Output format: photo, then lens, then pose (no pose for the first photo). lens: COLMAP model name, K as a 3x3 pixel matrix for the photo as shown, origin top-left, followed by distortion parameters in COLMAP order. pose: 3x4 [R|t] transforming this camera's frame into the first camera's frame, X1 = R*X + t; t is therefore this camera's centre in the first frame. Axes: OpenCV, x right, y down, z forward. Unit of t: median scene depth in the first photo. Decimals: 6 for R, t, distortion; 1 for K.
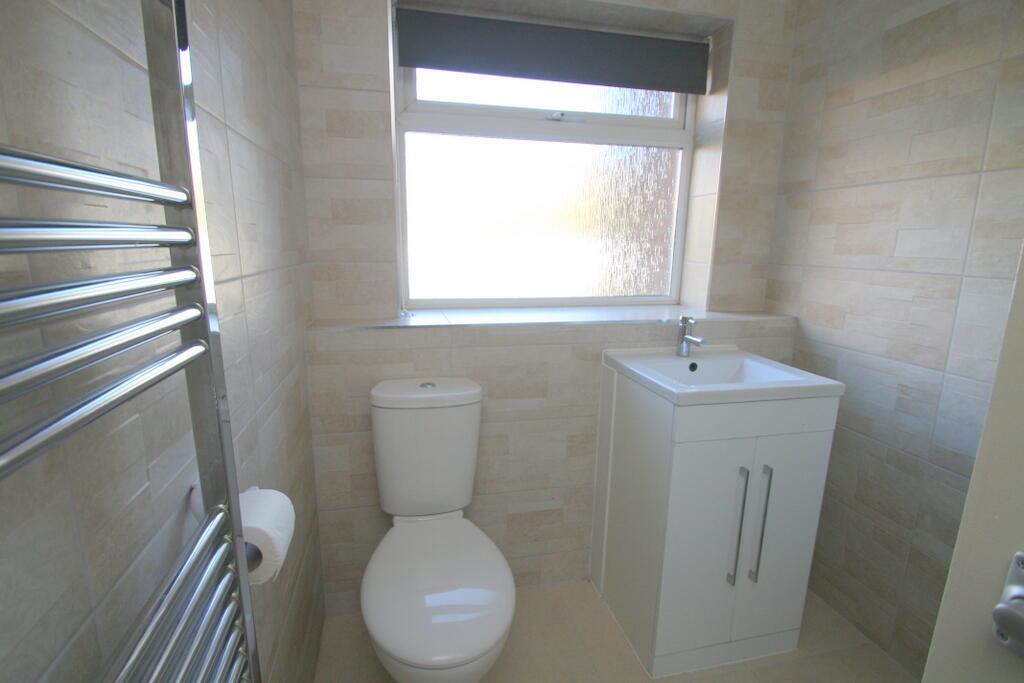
lens RADIAL K [[483.6, 0, 500.2], [0, 483.6, 339.8], [0, 0, 1]] dist [-0.002795, -0.001047]
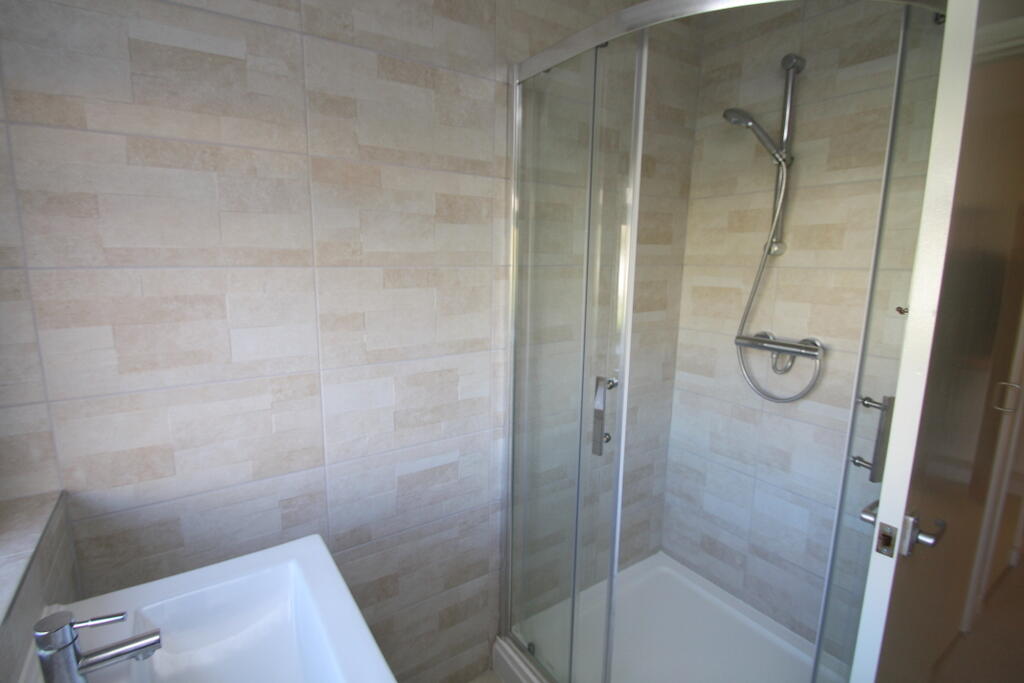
lens RADIAL K [[483.6, 0, 500.2], [0, 483.6, 339.8], [0, 0, 1]] dist [-0.002795, -0.001047]
pose [[-0.369773, -0.178730, 0.911769, -0.044980], [0.172922, 0.950940, 0.256538, -0.335116], [-0.912889, 0.252526, -0.320726, 0.856450]]
